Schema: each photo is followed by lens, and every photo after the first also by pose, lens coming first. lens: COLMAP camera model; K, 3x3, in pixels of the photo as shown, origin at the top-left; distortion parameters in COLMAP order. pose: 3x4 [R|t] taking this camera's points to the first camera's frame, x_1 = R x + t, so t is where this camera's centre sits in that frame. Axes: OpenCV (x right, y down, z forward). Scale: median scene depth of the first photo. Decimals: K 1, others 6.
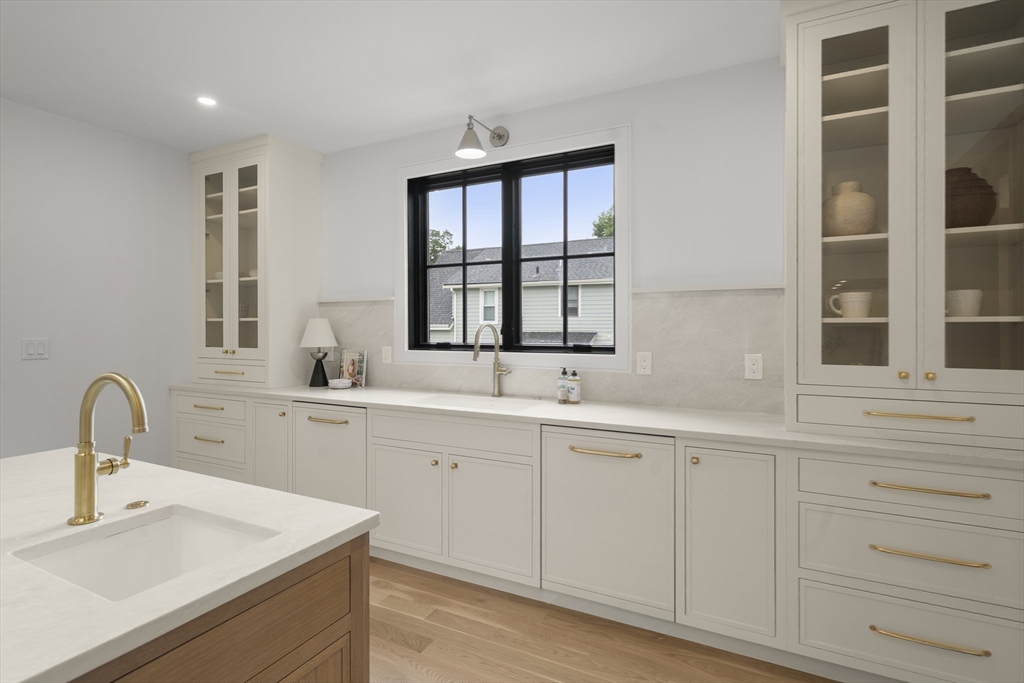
lens RADIAL K [[510.7, 0, 511.7], [0, 510.7, 328.3], [0, 0, 1]] dist [-0.000199, -0.000042]
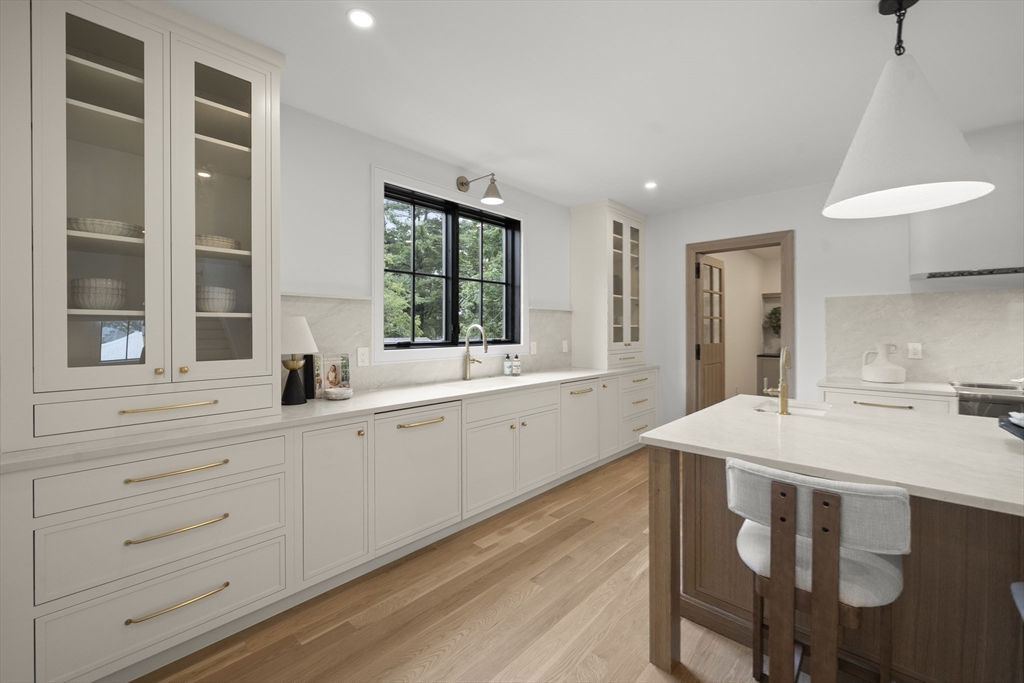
lens RADIAL K [[421.8, 0, 511.6], [0, 421.8, 330.8], [0, 0, 1]] dist [-0.000137, -0.000007]
pose [[0.267789, -0.004078, 0.963469, -1.060351], [0.001516, 0.999992, 0.003811, 0.000862], [-0.963476, 0.000440, 0.267793, 0.595750]]
